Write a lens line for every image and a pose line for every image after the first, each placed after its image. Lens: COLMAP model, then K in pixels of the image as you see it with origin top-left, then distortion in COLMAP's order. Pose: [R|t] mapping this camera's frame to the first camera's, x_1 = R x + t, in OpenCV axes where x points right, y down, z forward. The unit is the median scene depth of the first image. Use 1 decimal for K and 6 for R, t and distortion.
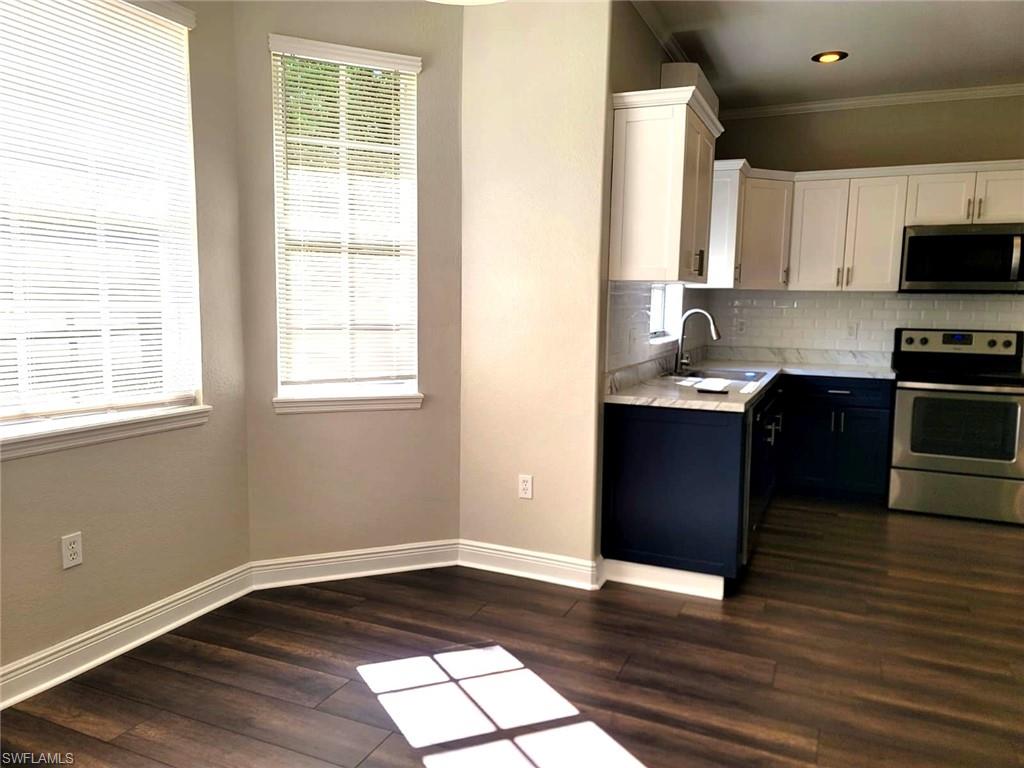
lens RADIAL K [[746.3, 0, 518.3], [0, 746.3, 386.7], [0, 0, 1]] dist [0.034933, -0.010949]
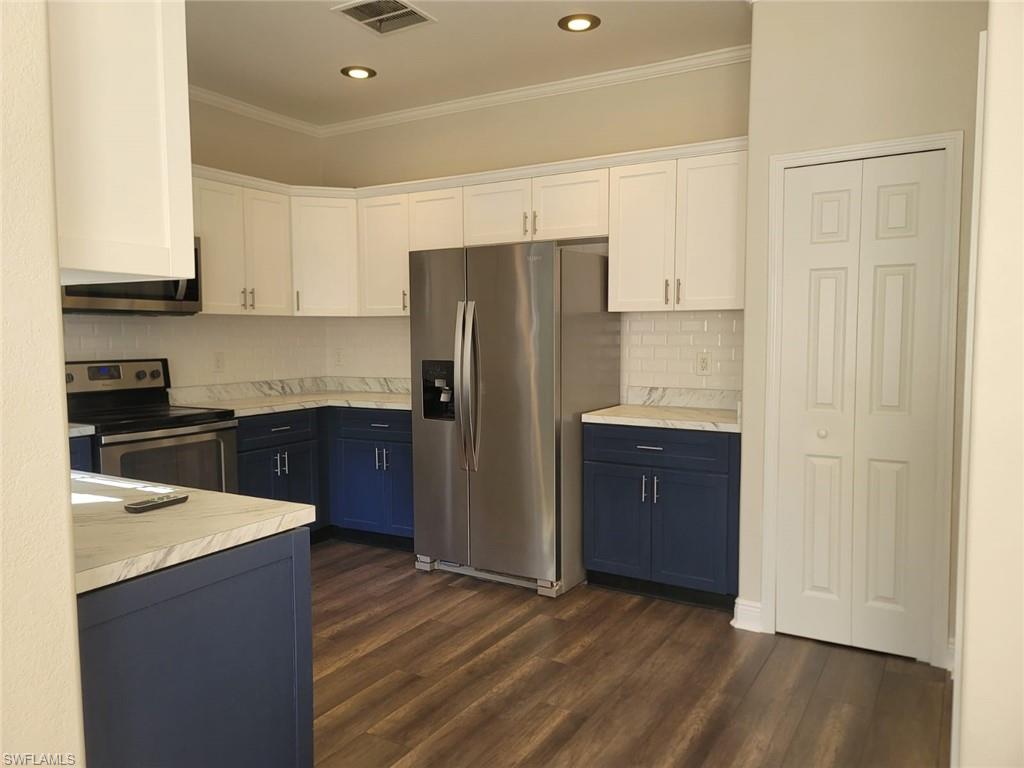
lens RADIAL K [[746.3, 0, 514.8], [0, 746.3, 384.8], [0, 0, 1]] dist [0.034933, -0.010949]
pose [[0.115120, -0.082922, 0.989885, -0.147126], [0.115100, 0.990911, 0.069622, -0.057648], [-0.986661, 0.105920, 0.123618, 0.498864]]
